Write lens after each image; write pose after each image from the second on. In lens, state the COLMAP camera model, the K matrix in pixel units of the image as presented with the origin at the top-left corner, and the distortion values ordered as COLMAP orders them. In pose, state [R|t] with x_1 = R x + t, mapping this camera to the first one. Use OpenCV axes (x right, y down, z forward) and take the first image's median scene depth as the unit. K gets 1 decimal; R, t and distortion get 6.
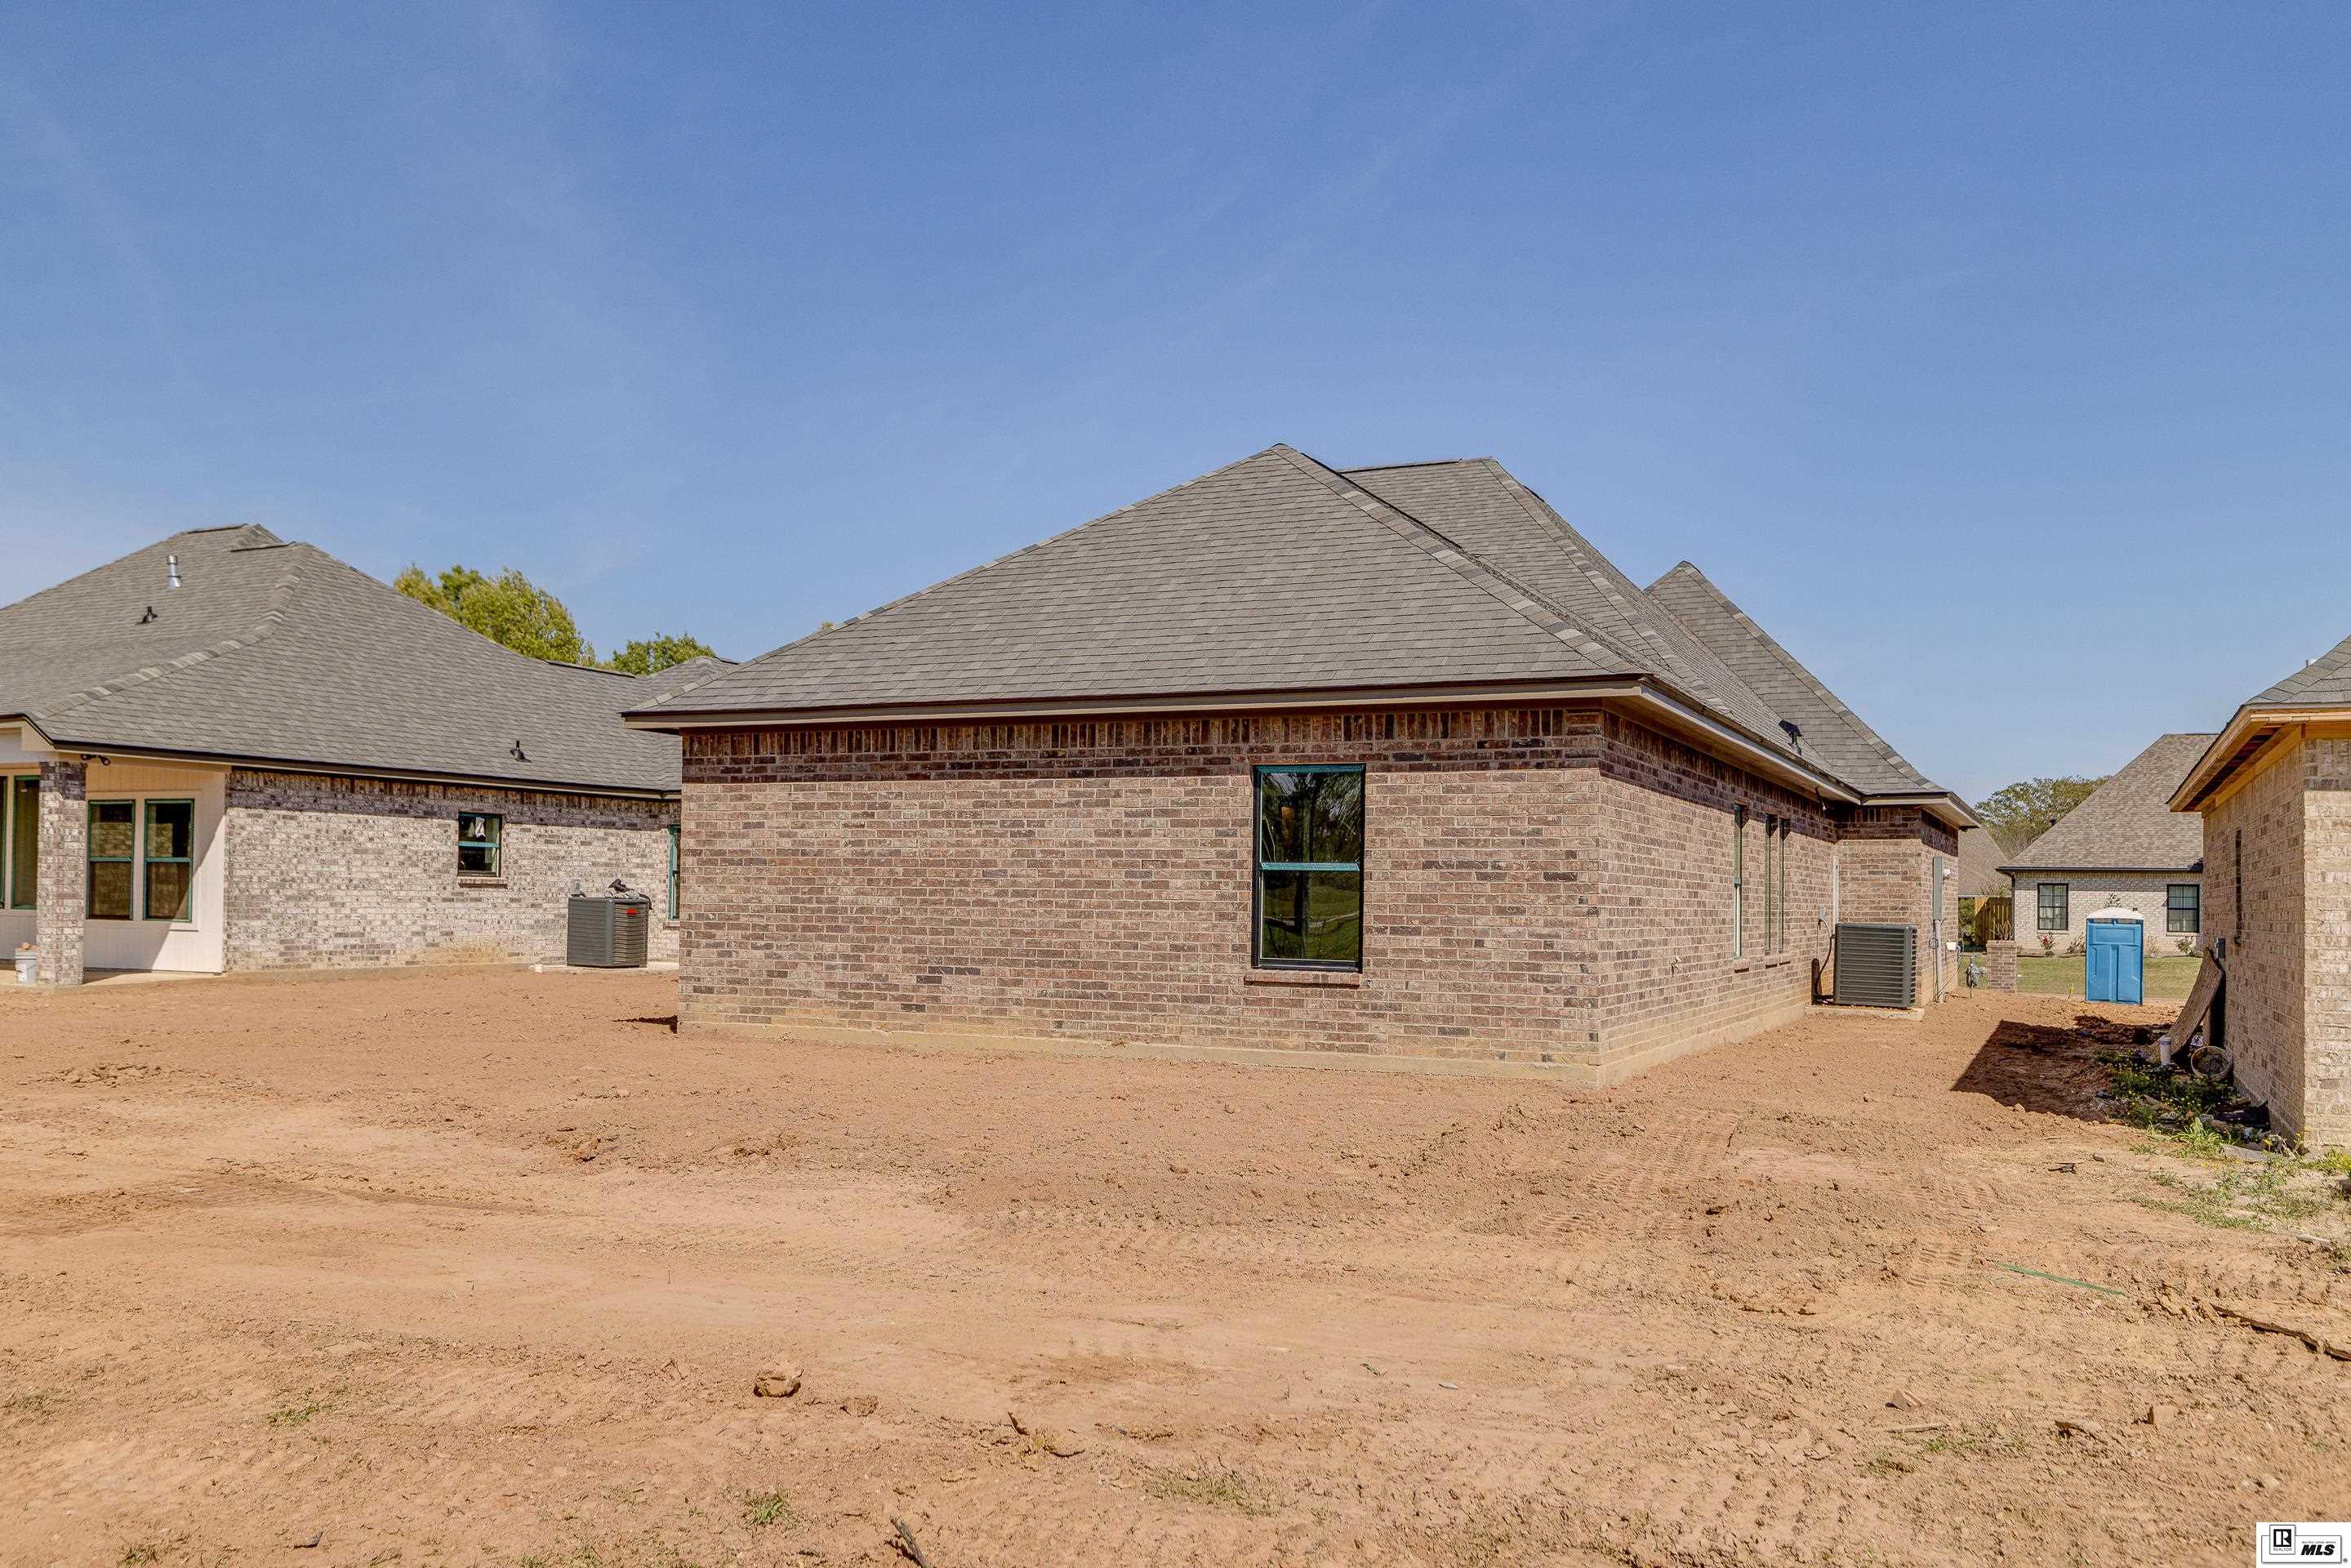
lens RADIAL K [[1932.7, 0, 1169.5], [0, 1932.7, 785.7], [0, 0, 1]] dist [-0.007081, -0.001087]
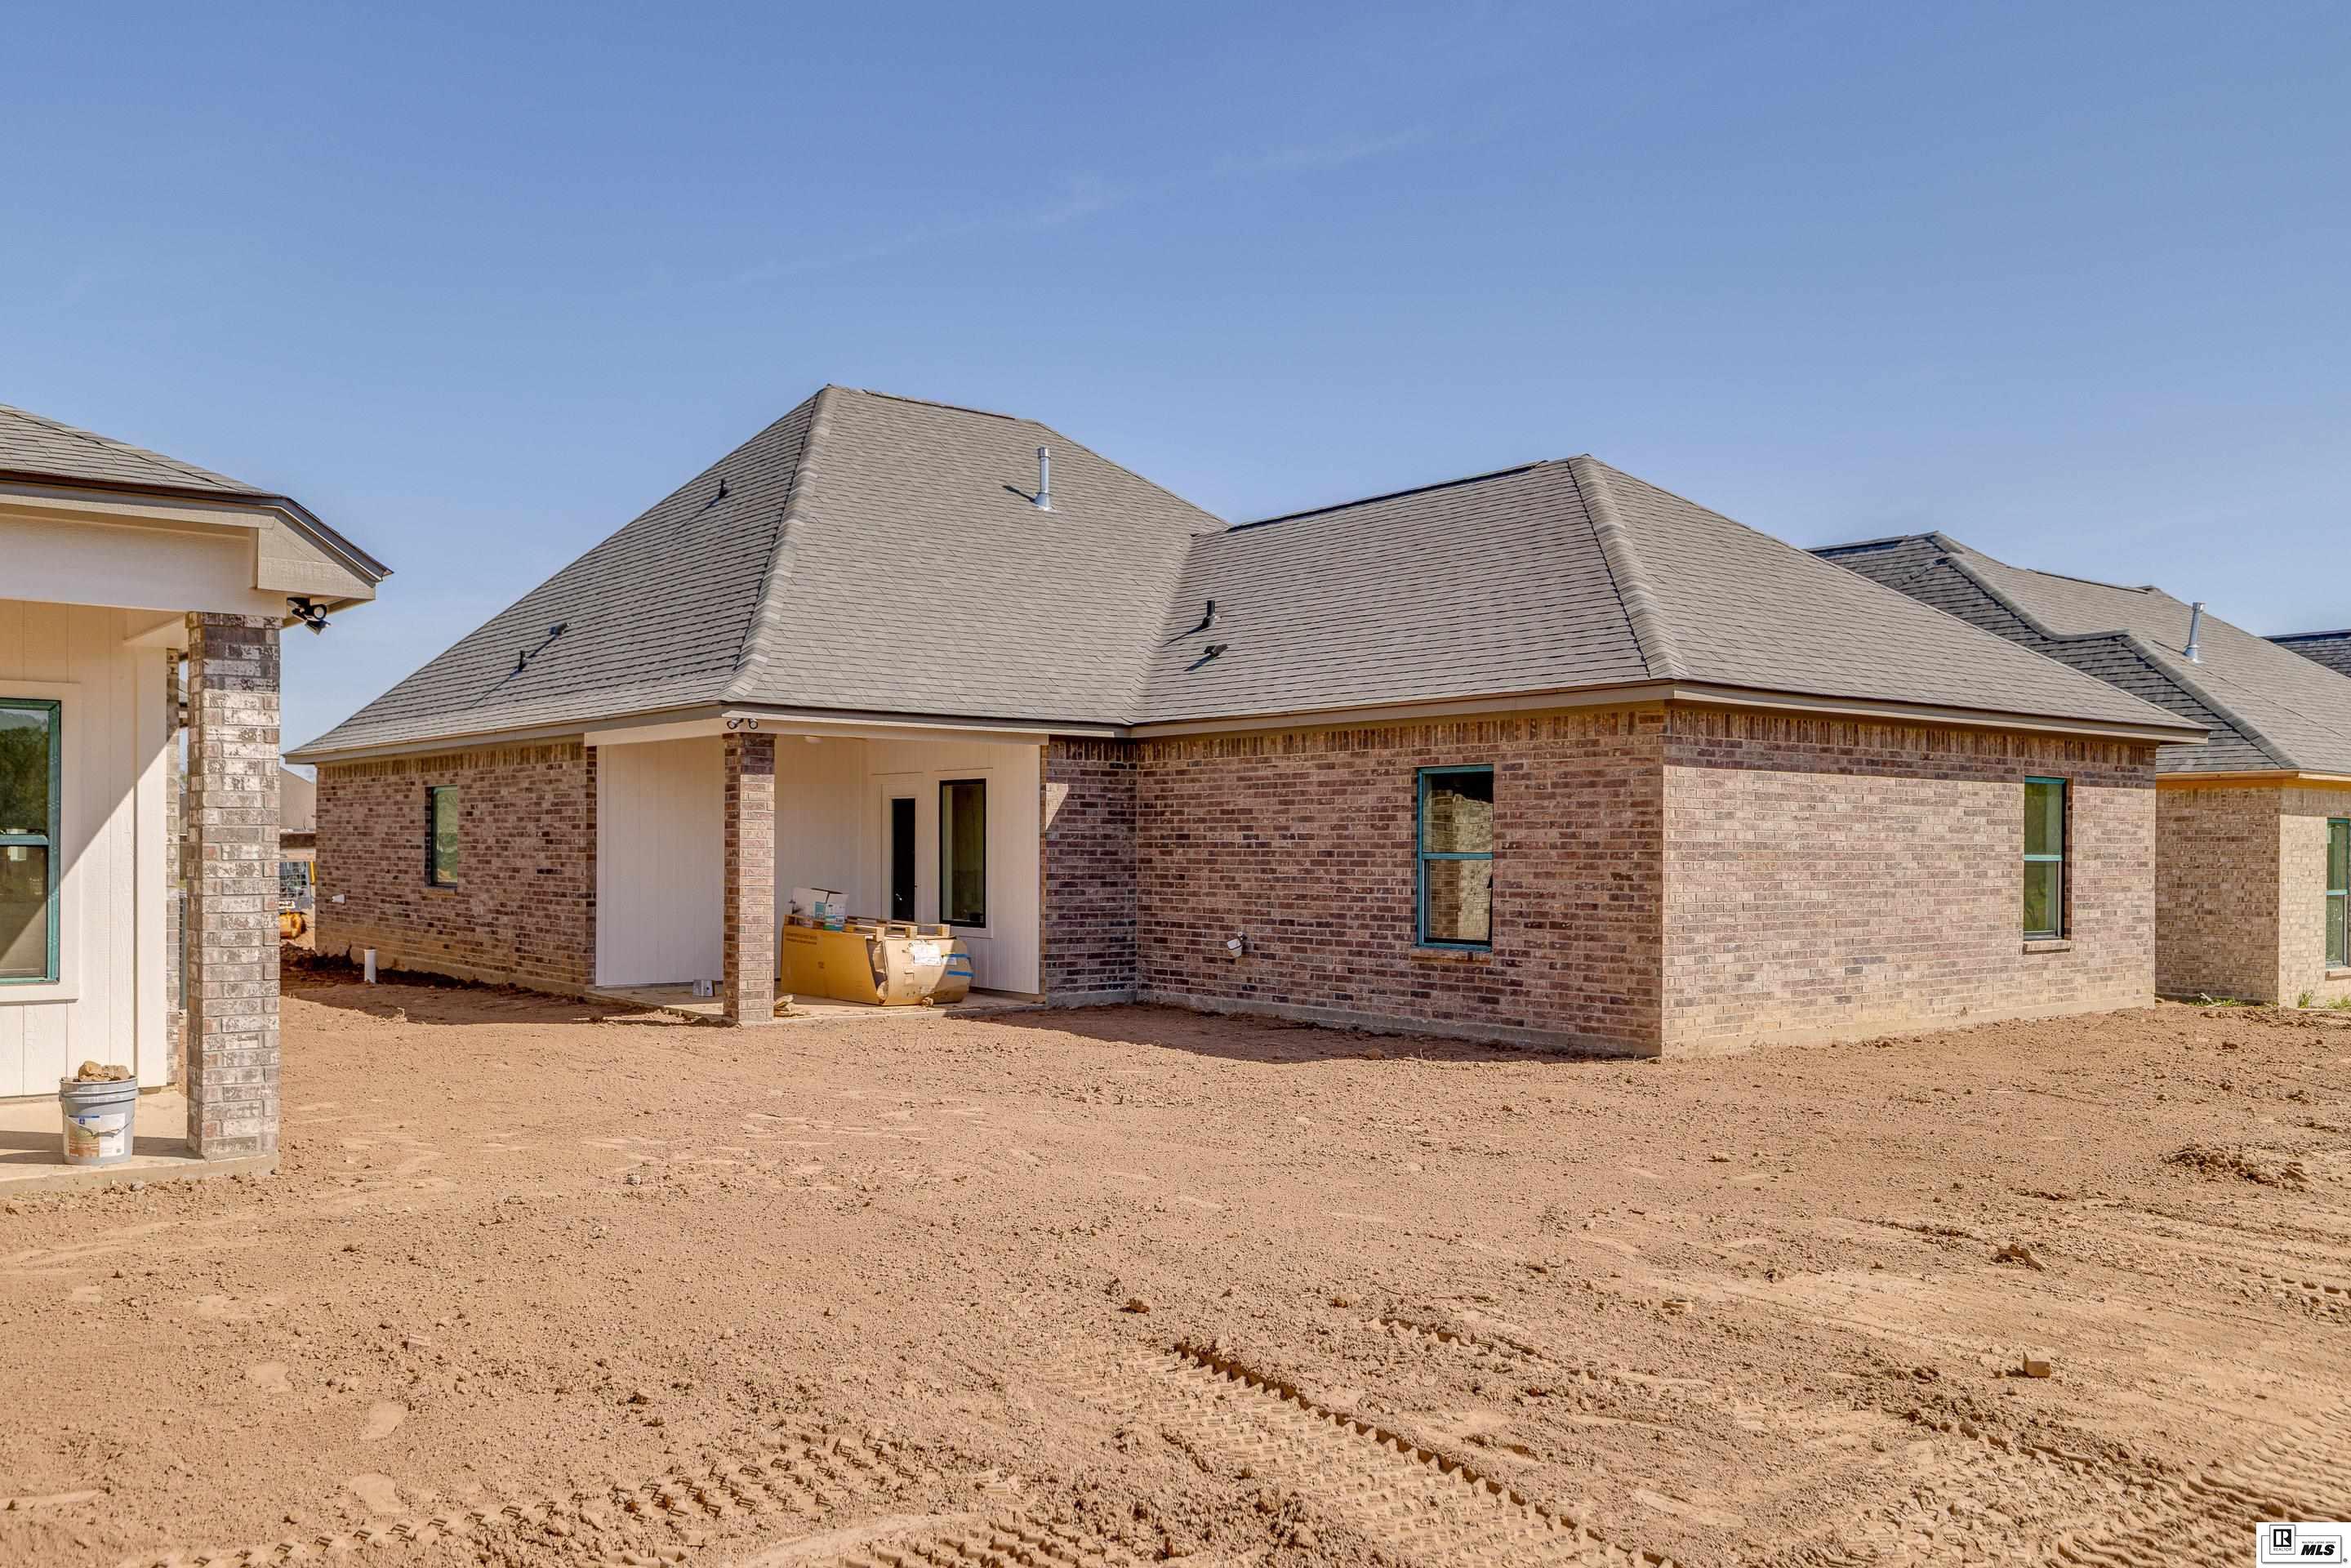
lens RADIAL K [[1932.7, 0, 1170.3], [0, 1932.7, 789.7], [0, 0, 1]] dist [-0.007081, -0.001087]
pose [[0.432724, 0.018406, 0.901338, -1.194650], [-0.047885, 0.998850, 0.002592, 0.019365], [-0.900254, -0.044282, 0.433108, 0.882344]]
